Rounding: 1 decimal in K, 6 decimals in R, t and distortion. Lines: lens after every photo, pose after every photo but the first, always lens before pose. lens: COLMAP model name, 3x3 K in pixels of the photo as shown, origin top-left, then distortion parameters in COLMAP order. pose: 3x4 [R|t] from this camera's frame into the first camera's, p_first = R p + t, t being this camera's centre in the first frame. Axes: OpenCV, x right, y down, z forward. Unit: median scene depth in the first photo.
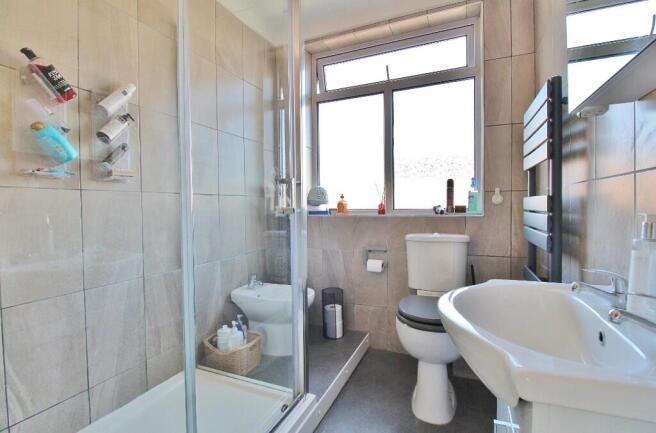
lens RADIAL K [[307.0, 0, 321.1], [0, 307.0, 213.7], [0, 0, 1]] dist [-0.019095, -0.005966]
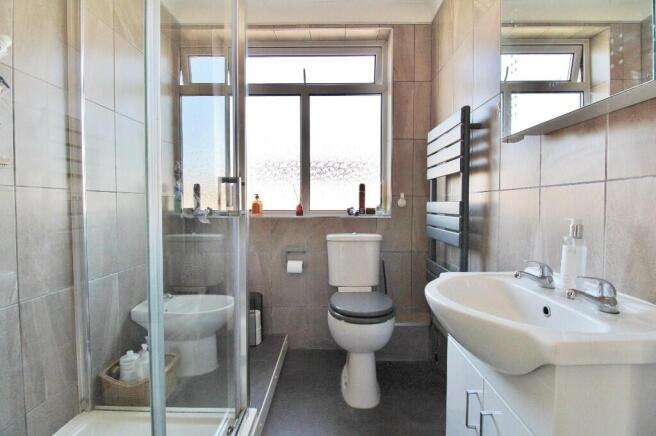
lens RADIAL K [[307.0, 0, 326.4], [0, 307.0, 215.1], [0, 0, 1]] dist [-0.019095, -0.005966]
pose [[0.919040, 0.000438, 0.394163, -0.146089], [-0.002580, 0.999985, 0.004904, -0.005626], [-0.394155, -0.005524, 0.919027, 0.042194]]
